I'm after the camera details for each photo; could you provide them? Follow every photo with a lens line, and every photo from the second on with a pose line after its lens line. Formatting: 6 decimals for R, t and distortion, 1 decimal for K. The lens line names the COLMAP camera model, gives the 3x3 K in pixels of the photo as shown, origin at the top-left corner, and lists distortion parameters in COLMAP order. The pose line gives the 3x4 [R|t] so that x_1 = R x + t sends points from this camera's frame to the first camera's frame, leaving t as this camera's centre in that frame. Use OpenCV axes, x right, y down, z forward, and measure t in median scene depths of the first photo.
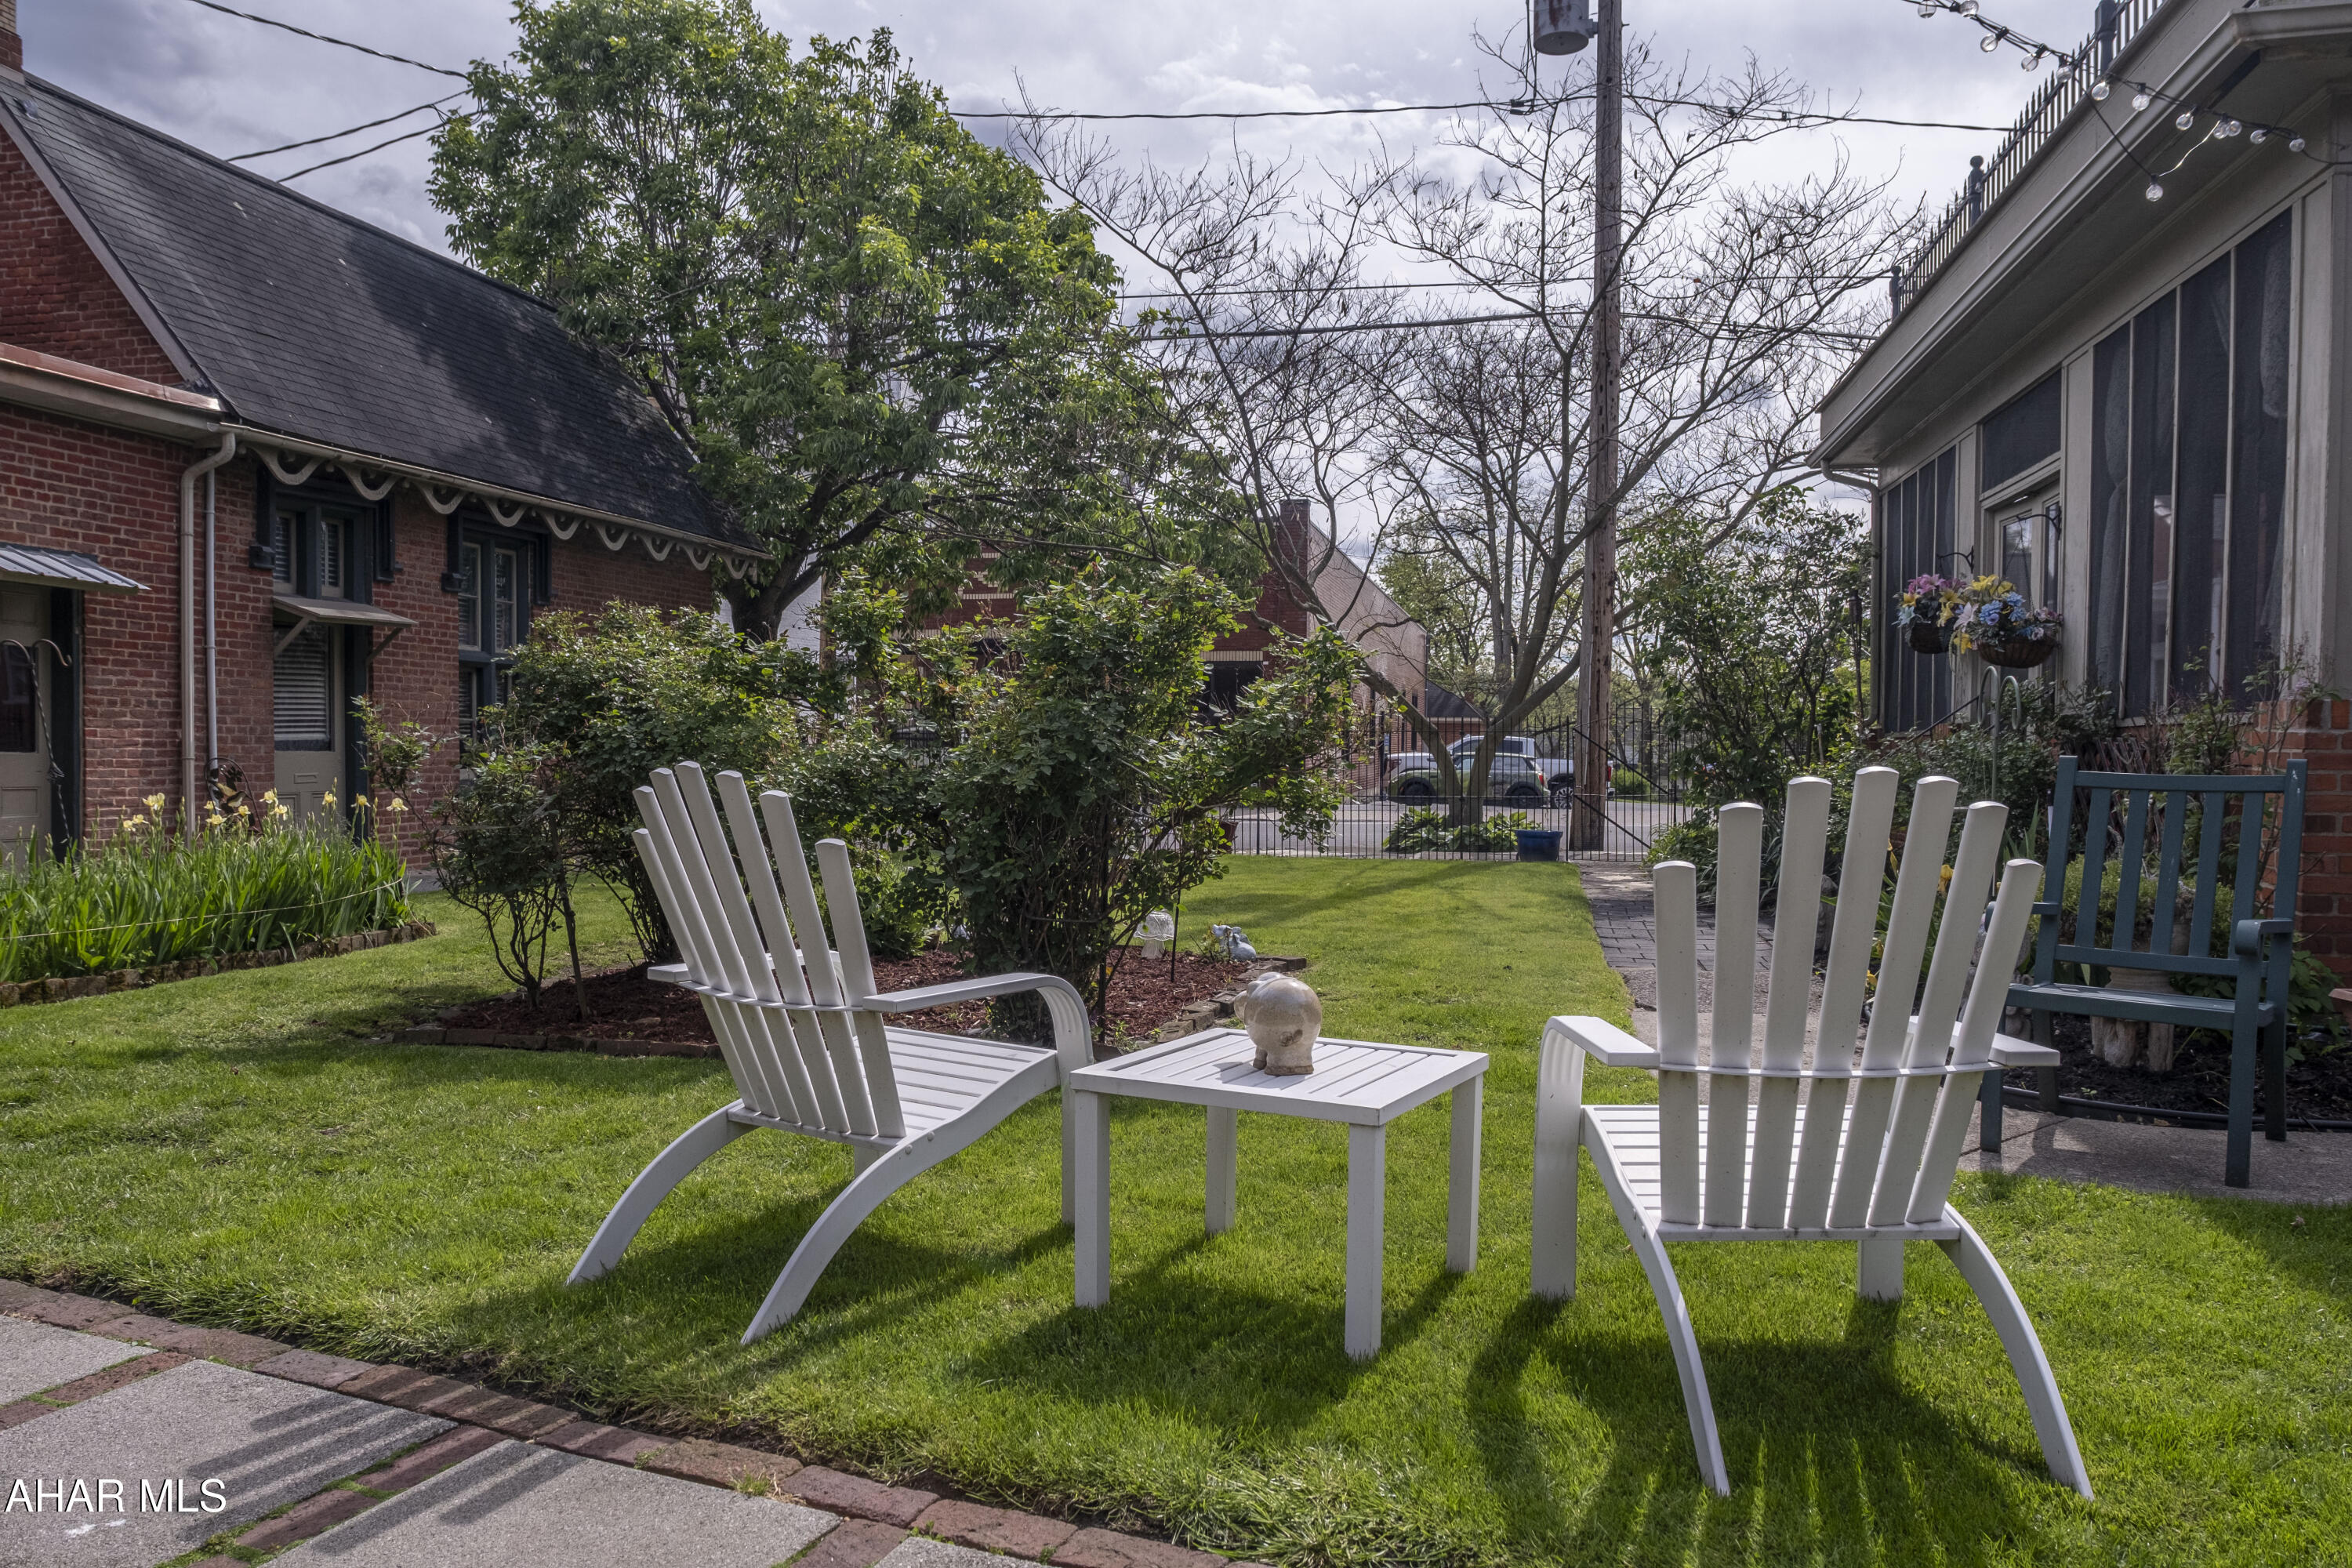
lens RADIAL K [[1668.3, 0, 1185.3], [0, 1668.3, 790.0], [0, 0, 1]] dist [-0.075392, 0.049000]
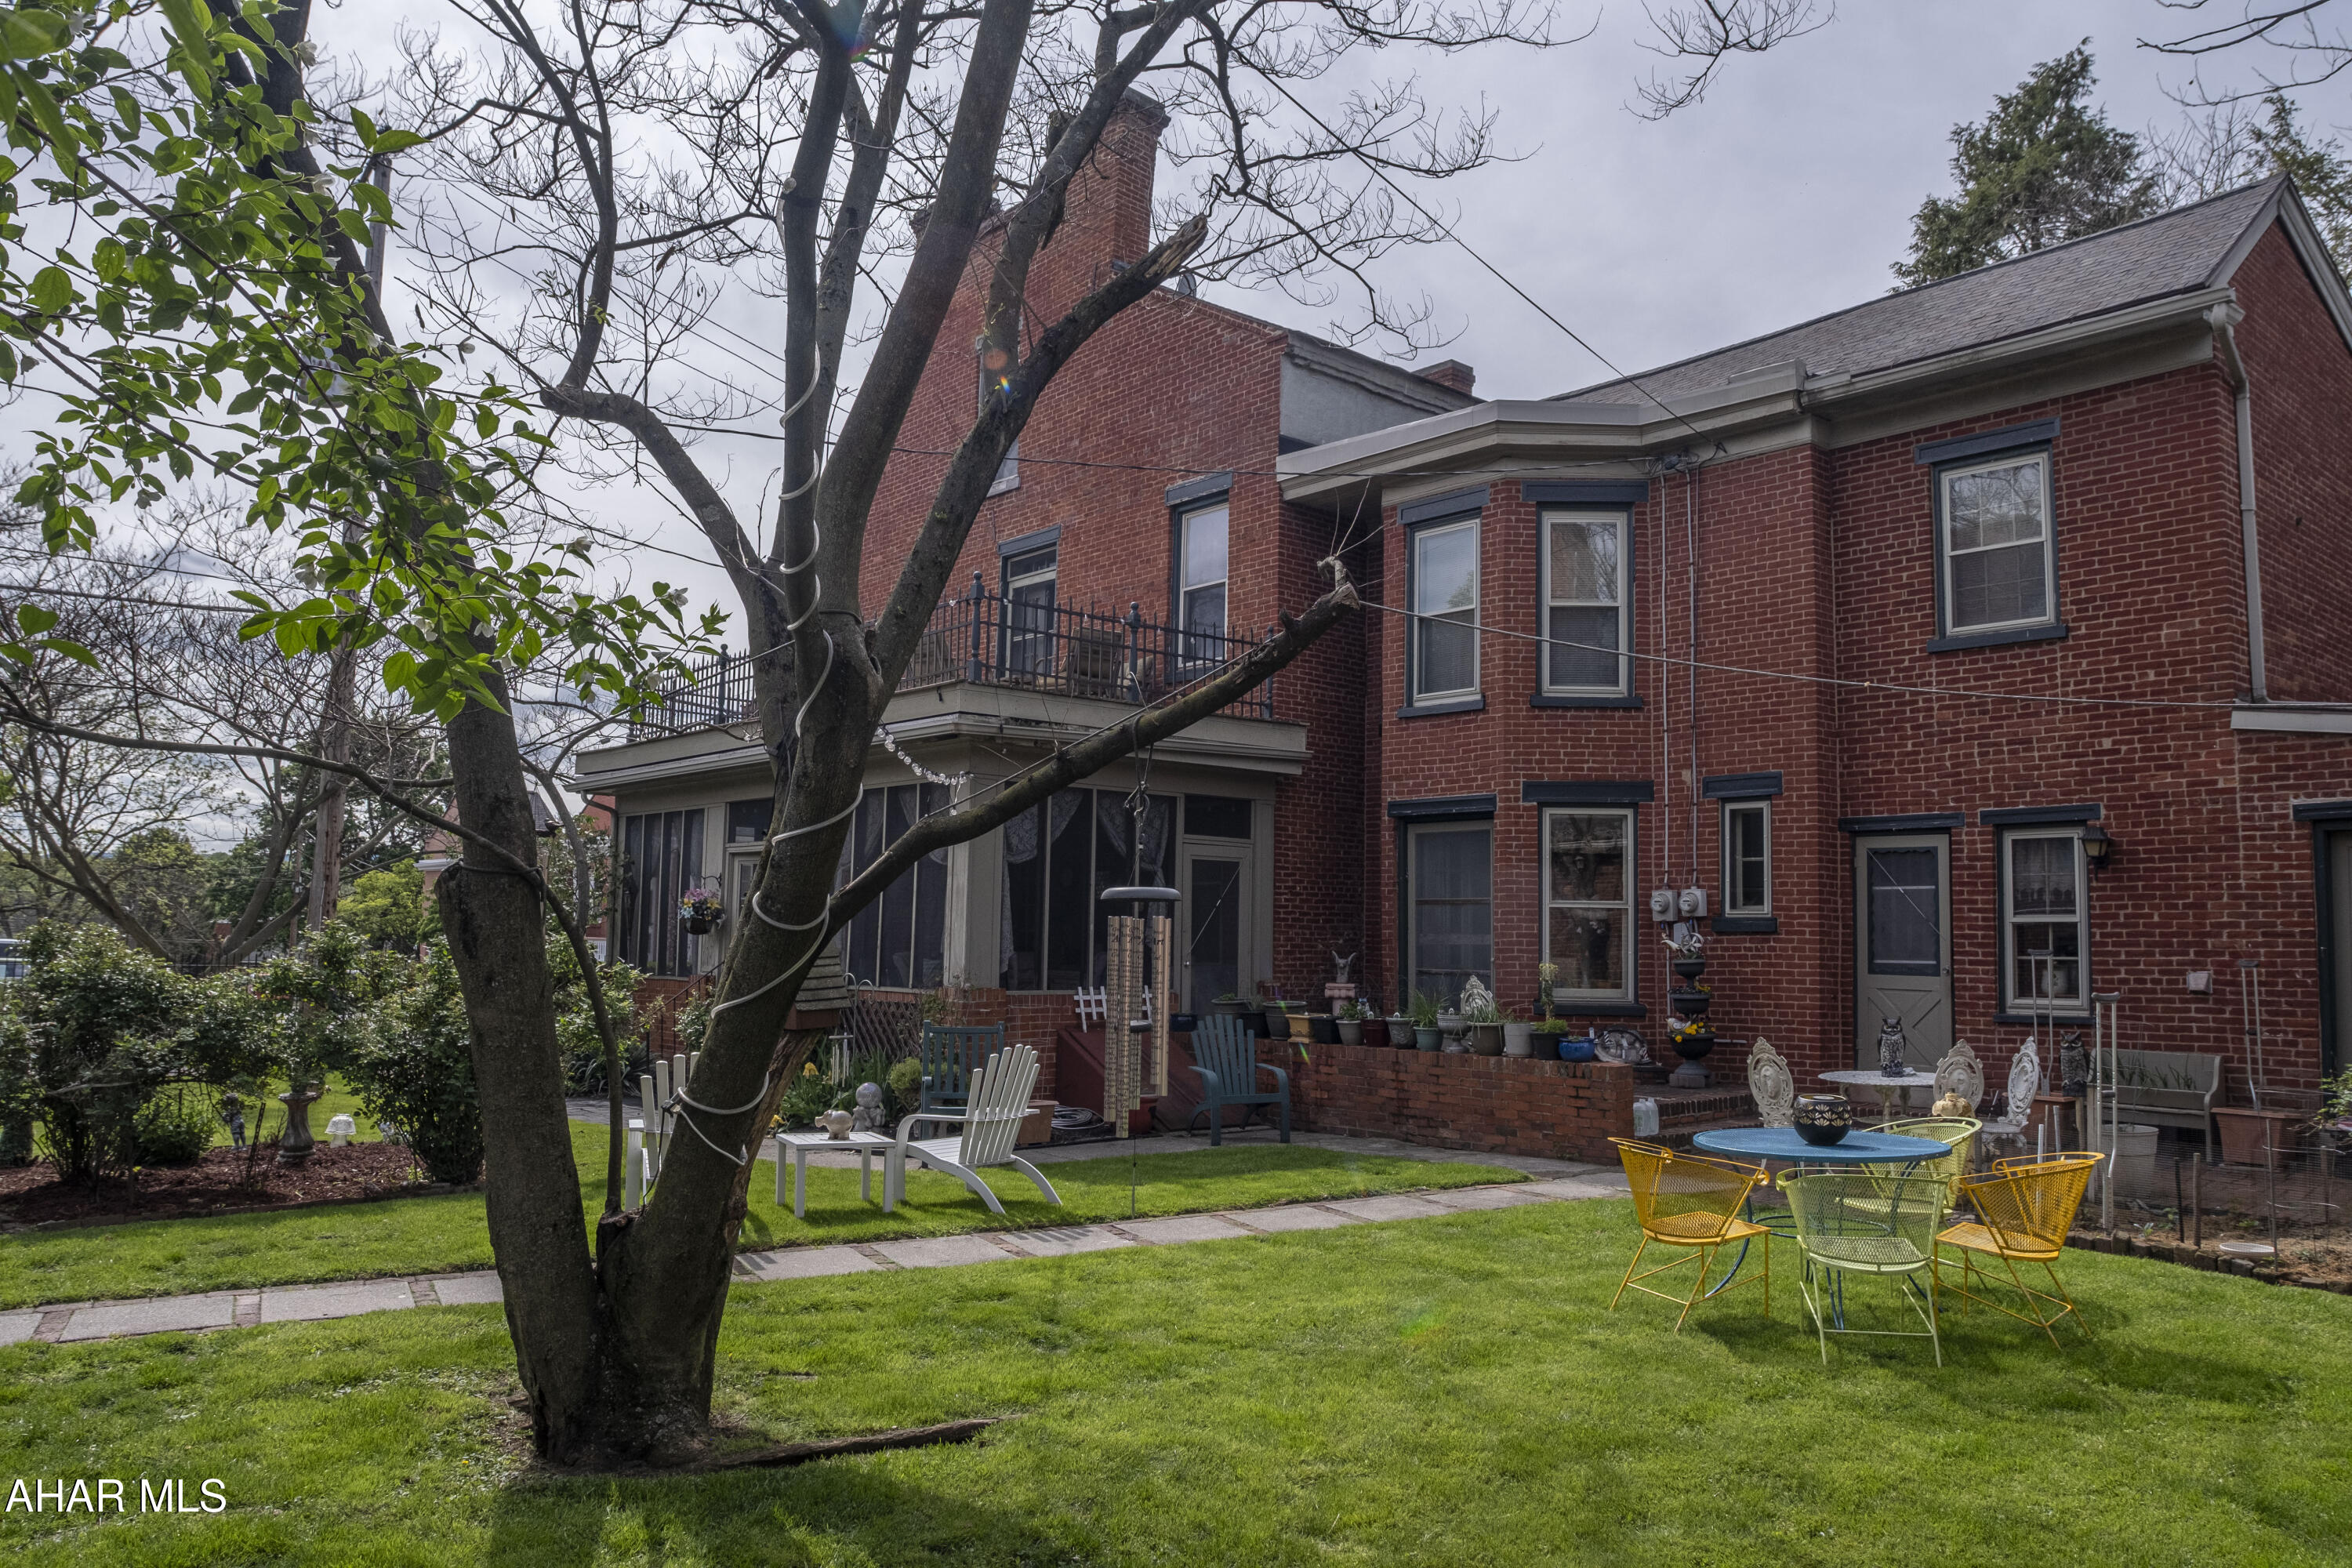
lens RADIAL K [[1668.3, 0, 1185.3], [0, 1668.3, 790.0], [0, 0, 1]] dist [-0.075392, 0.049000]
pose [[0.602568, 0.076865, 0.794357, -0.574007], [0.012712, 0.994300, -0.105855, -0.041928], [-0.797966, 0.073883, 0.598156, -0.404943]]
